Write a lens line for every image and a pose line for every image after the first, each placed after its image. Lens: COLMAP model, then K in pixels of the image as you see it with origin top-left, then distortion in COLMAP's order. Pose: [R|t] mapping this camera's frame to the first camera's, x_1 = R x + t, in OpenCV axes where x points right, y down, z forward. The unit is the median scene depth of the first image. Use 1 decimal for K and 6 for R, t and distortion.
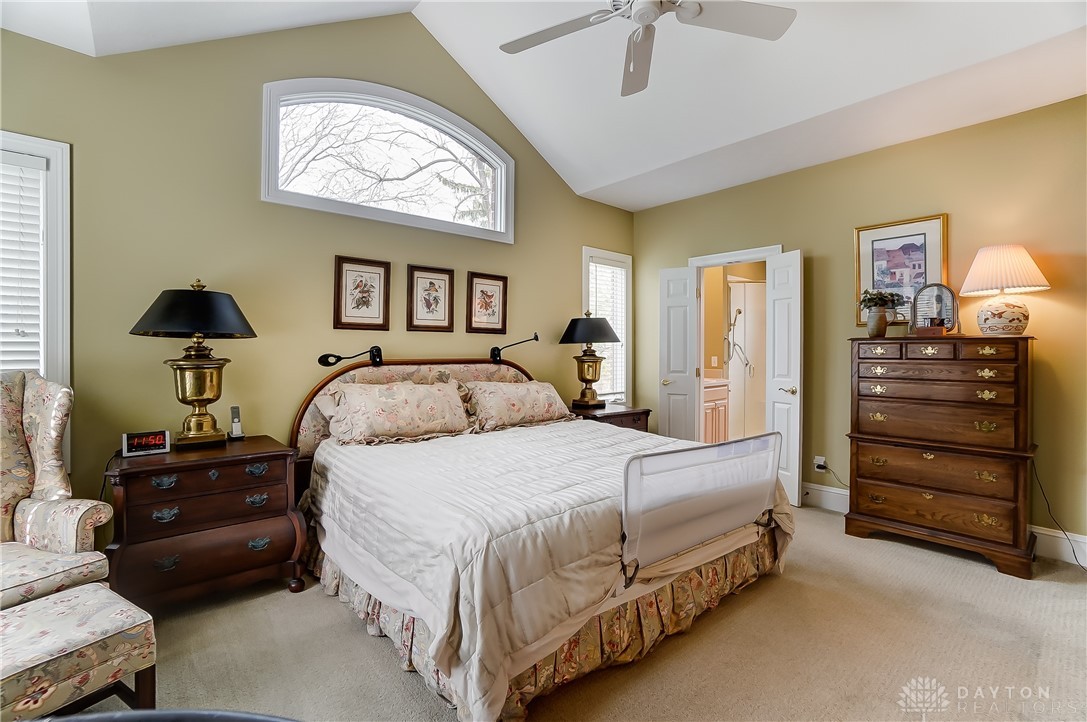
lens RADIAL K [[477.4, 0, 541.0], [0, 477.4, 354.4], [0, 0, 1]] dist [-0.032825, 0.005477]
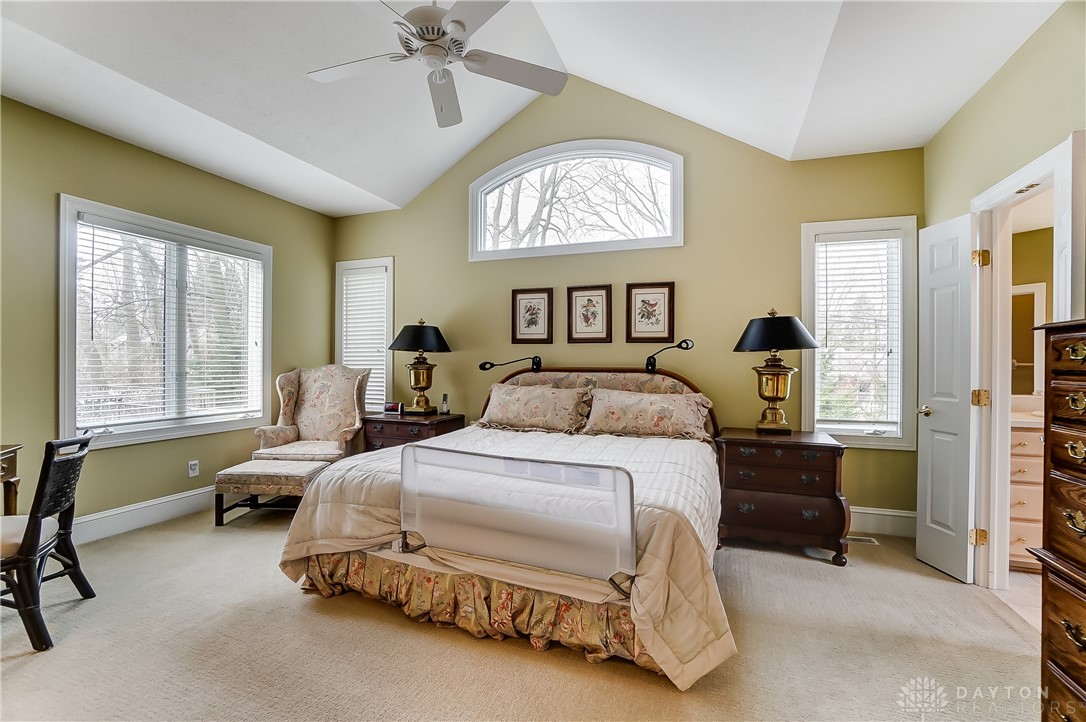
lens RADIAL K [[477.0, 0, 539.1], [0, 477.0, 362.2], [0, 0, 1]] dist [-0.032825, 0.005477]
pose [[0.500684, 0.003417, -0.865623, 0.713893], [-0.009580, 0.999953, -0.001593, 0.000696], [0.865577, 0.009090, 0.500693, 0.344584]]
